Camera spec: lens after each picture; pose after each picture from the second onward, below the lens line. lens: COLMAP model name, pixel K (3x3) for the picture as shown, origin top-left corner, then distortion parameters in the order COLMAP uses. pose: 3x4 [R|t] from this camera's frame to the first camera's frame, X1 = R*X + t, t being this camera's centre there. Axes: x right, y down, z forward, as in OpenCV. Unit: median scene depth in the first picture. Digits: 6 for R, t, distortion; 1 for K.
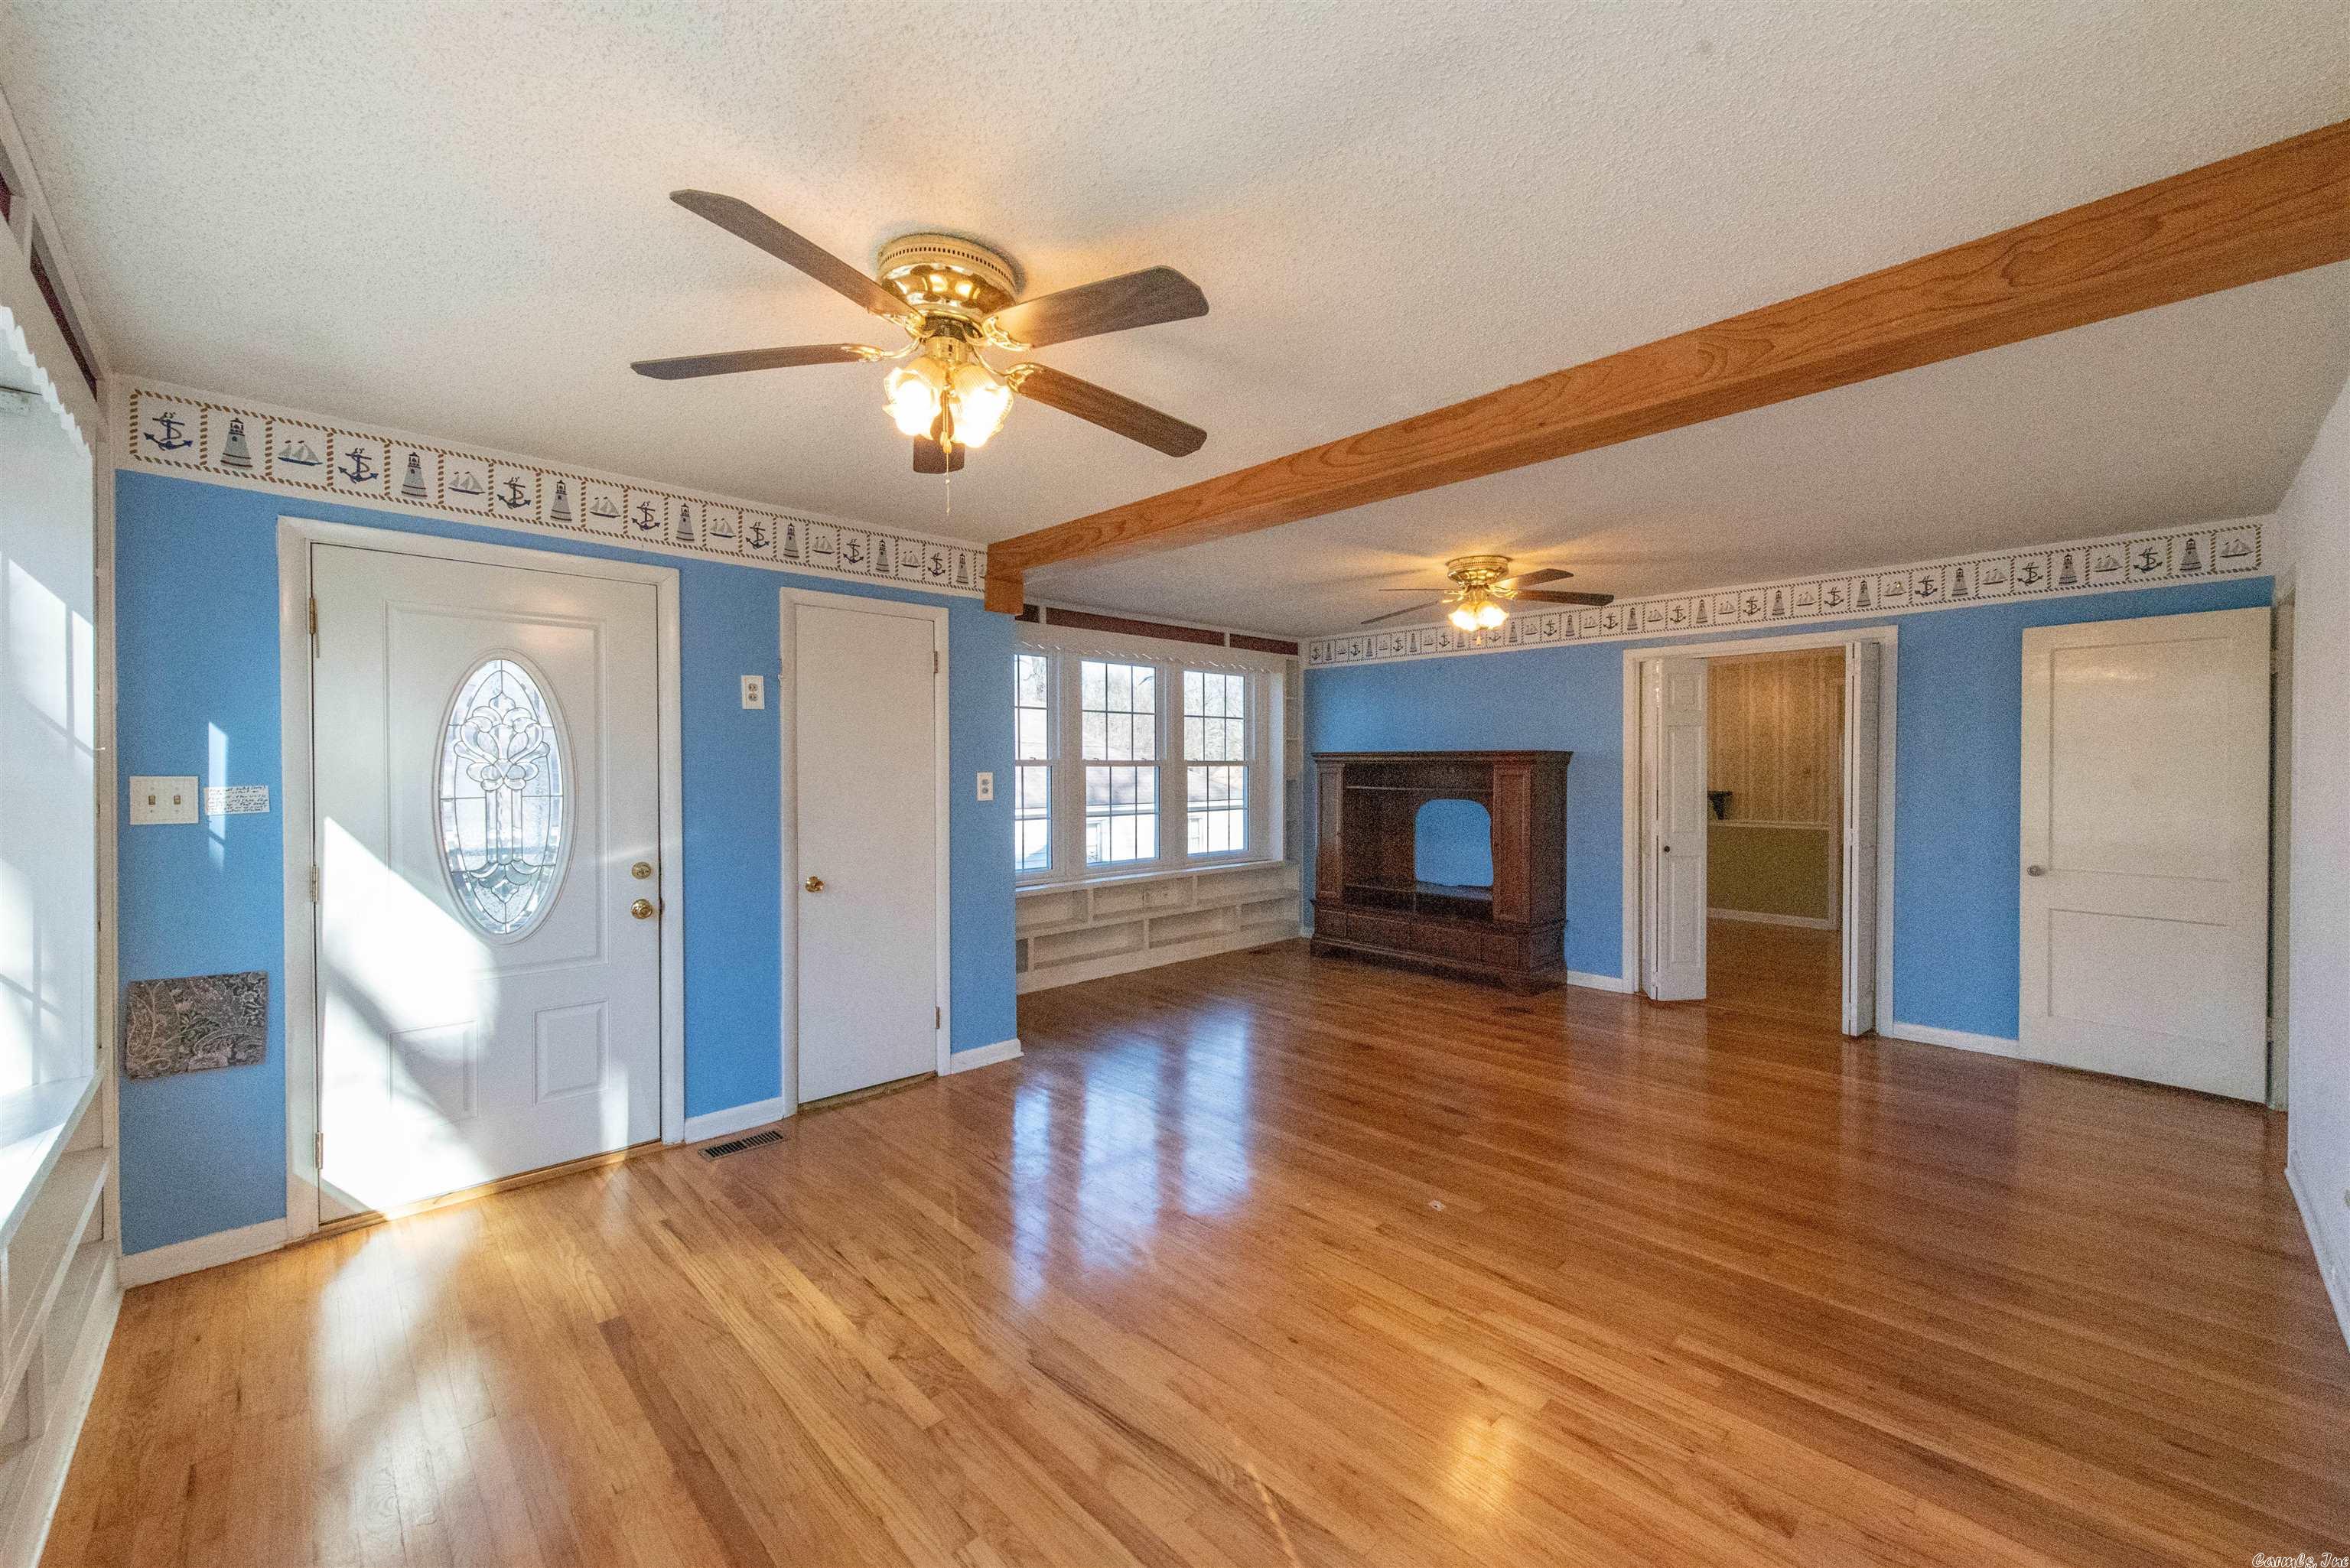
lens RADIAL K [[904.9, 0, 1175.0], [0, 904.9, 784.0], [0, 0, 1]] dist [0.001558, 0.000089]
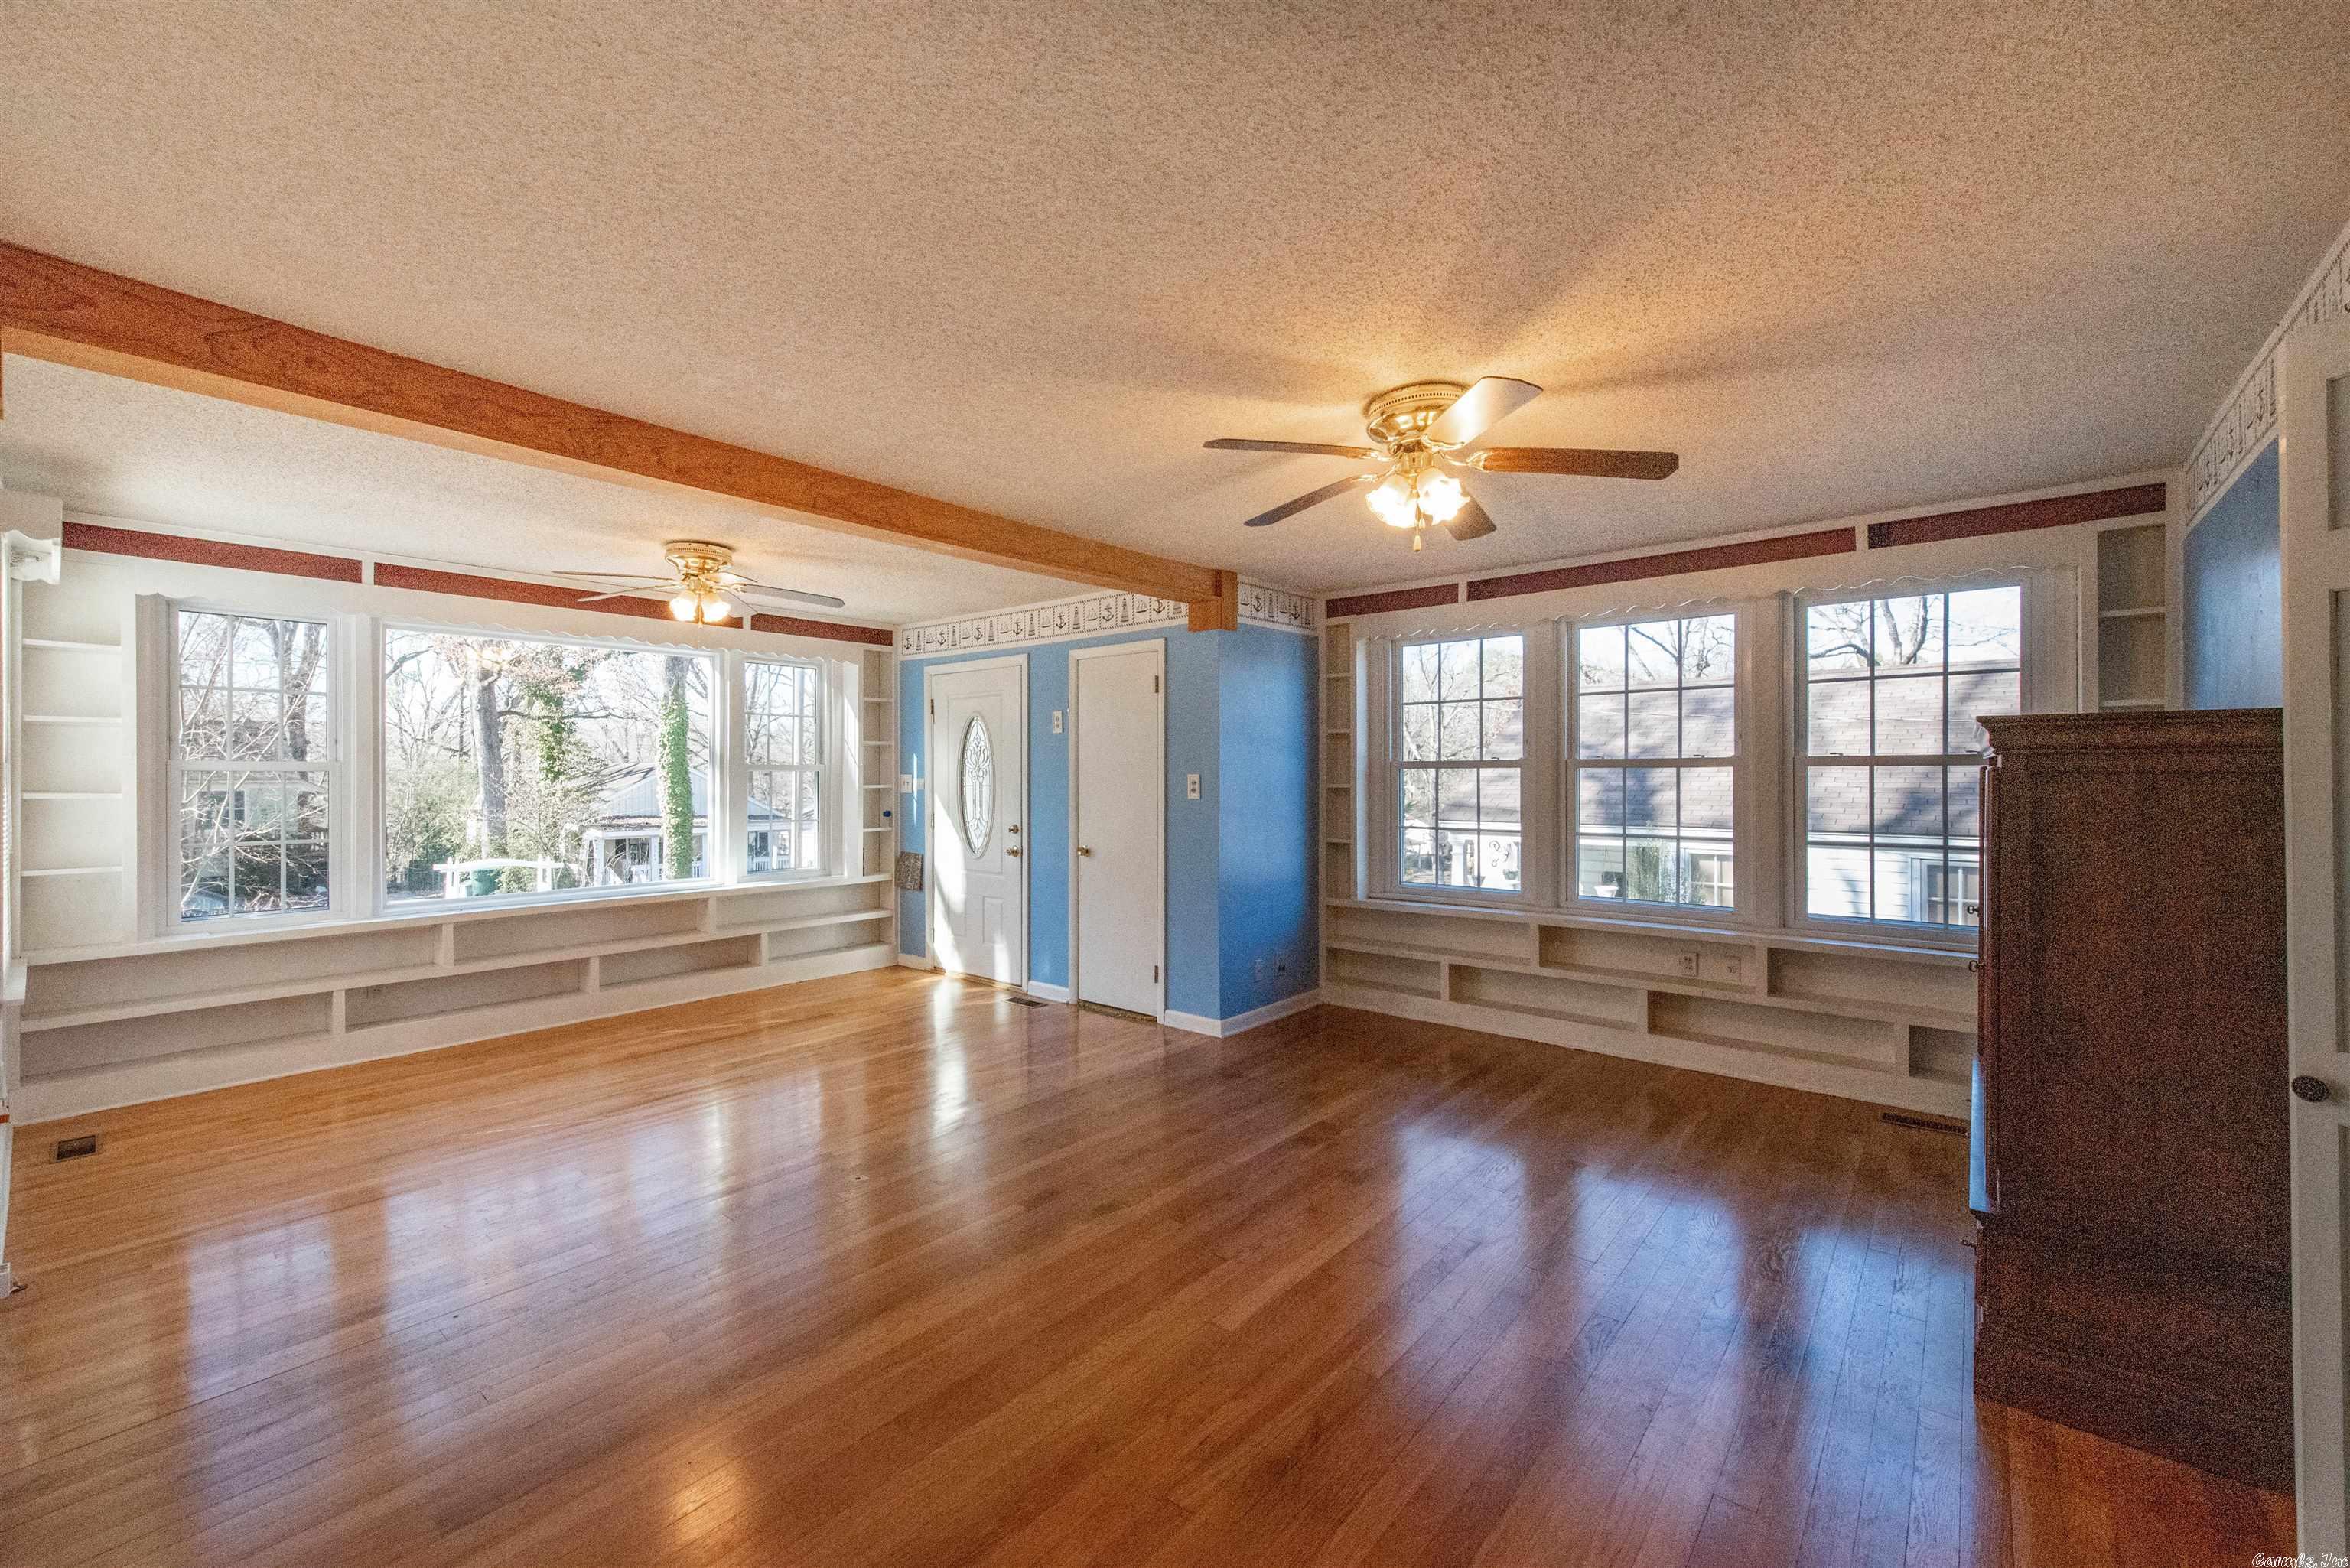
lens RADIAL K [[965.6, 0, 1175.0], [0, 965.6, 784.0], [0, 0, 1]] dist [0.000072, -0.000001]
pose [[0.100654, 0.010562, -0.994865, 1.181418], [-0.015410, 0.999840, 0.009056, -0.012852], [0.994802, 0.014419, 0.100801, 1.013573]]
